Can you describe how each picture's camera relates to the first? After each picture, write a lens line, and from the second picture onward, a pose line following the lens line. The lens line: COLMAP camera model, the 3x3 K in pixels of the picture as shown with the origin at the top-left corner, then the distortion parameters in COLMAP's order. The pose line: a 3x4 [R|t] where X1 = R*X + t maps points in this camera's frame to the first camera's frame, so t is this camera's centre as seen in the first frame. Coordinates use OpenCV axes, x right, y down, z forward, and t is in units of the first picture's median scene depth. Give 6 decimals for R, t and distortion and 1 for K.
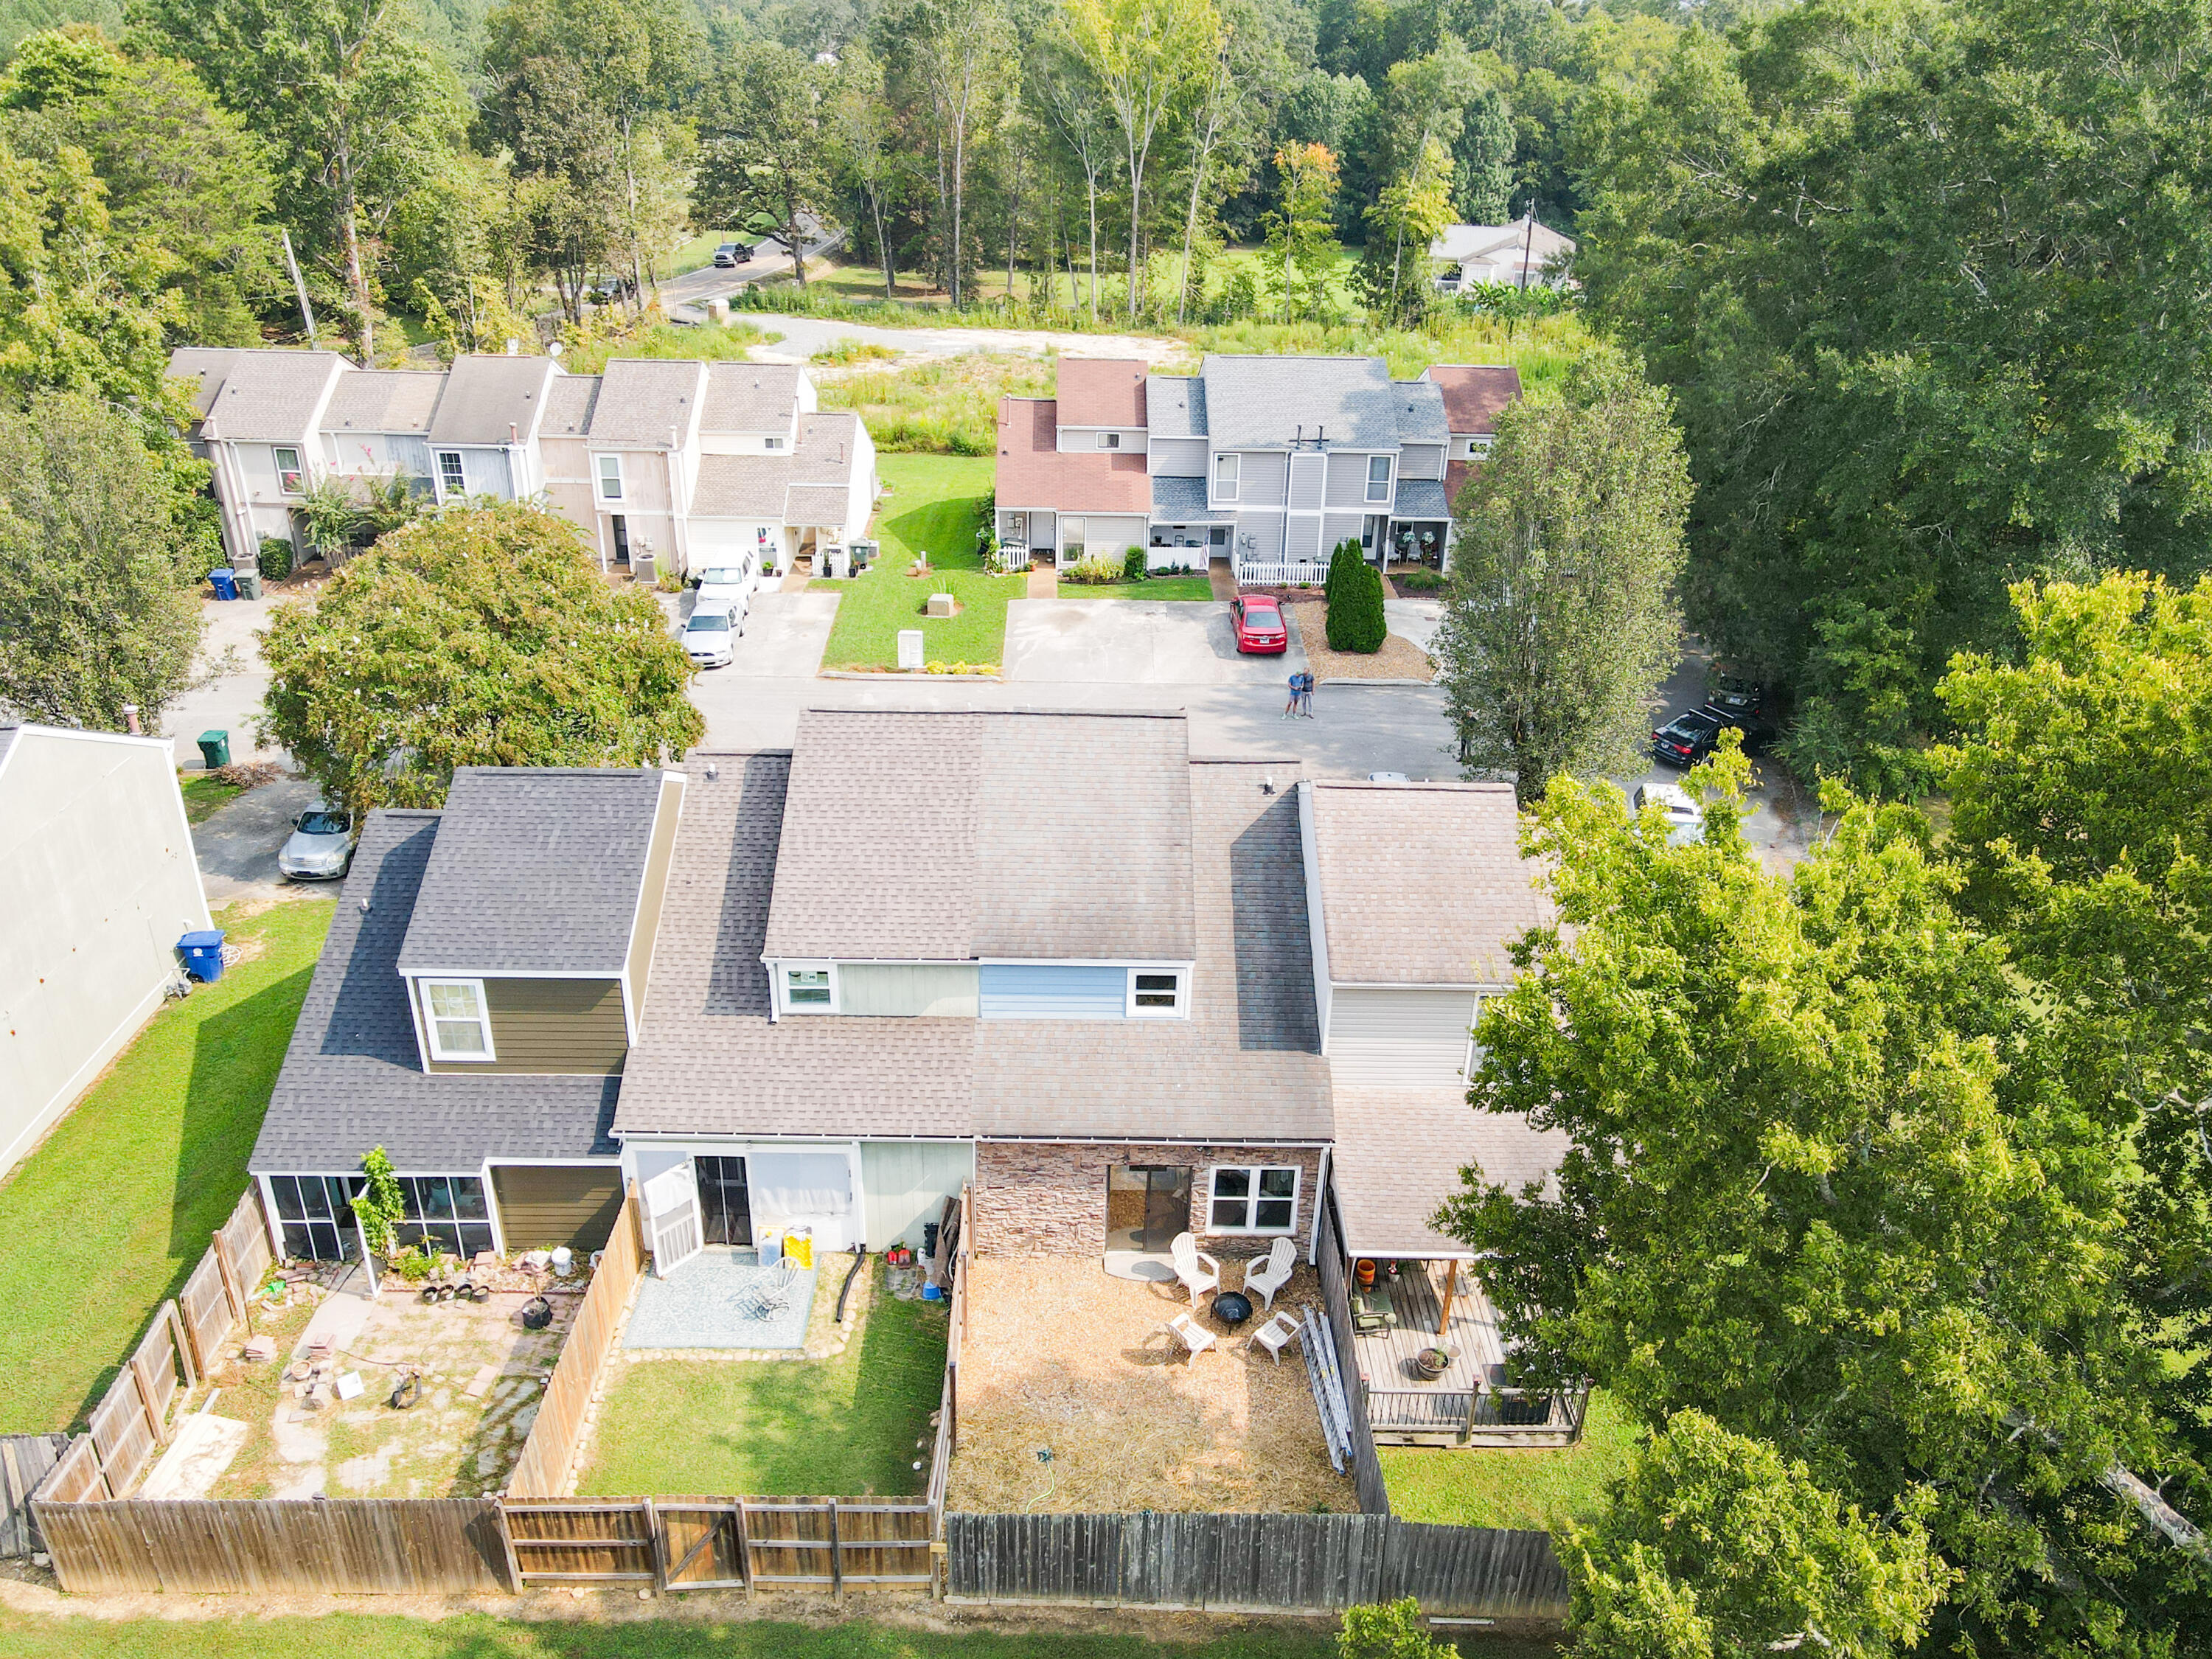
lens RADIAL K [[1608.2, 0, 1081.3], [0, 1608.2, 822.4], [0, 0, 1]] dist [-0.001809, 0.022819]
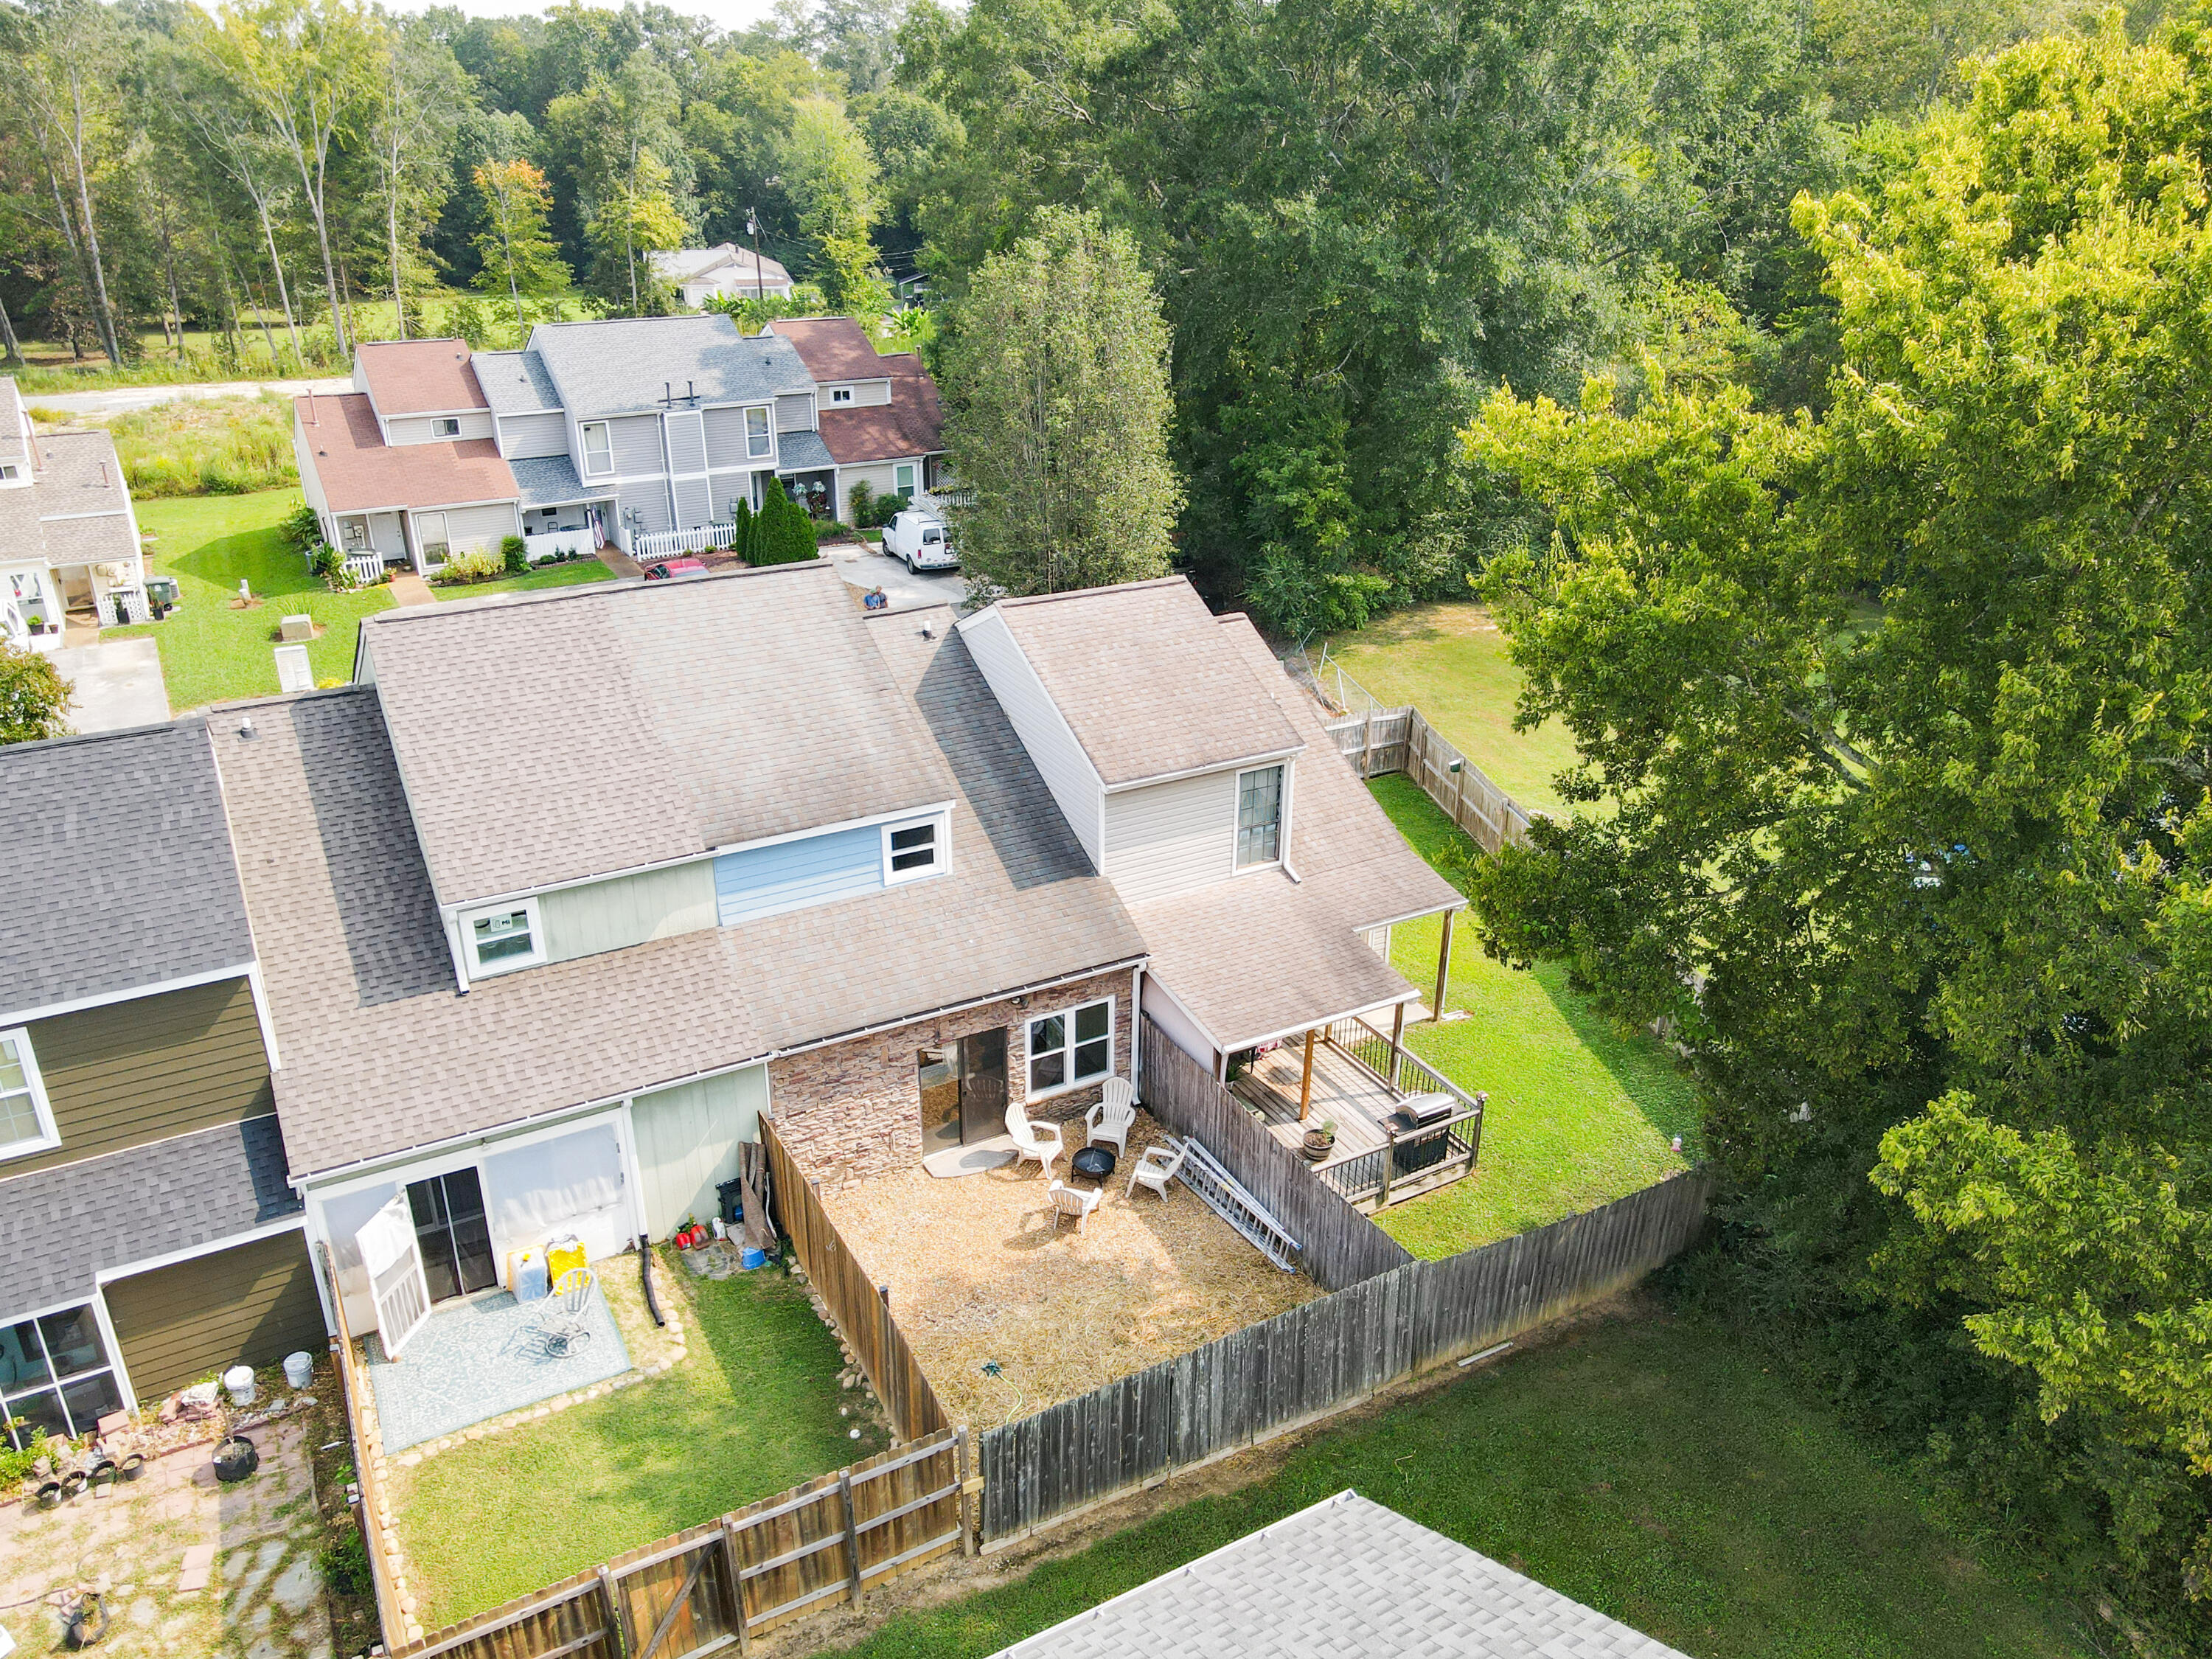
lens RADIAL K [[1608.2, 0, 1081.3], [0, 1608.2, 822.4], [0, 0, 1]] dist [-0.001809, 0.022819]
pose [[0.883317, -0.207667, 0.420268, -0.236539], [0.221087, 0.975103, 0.017148, 0.096633], [-0.413366, 0.077768, 0.907238, 0.171104]]
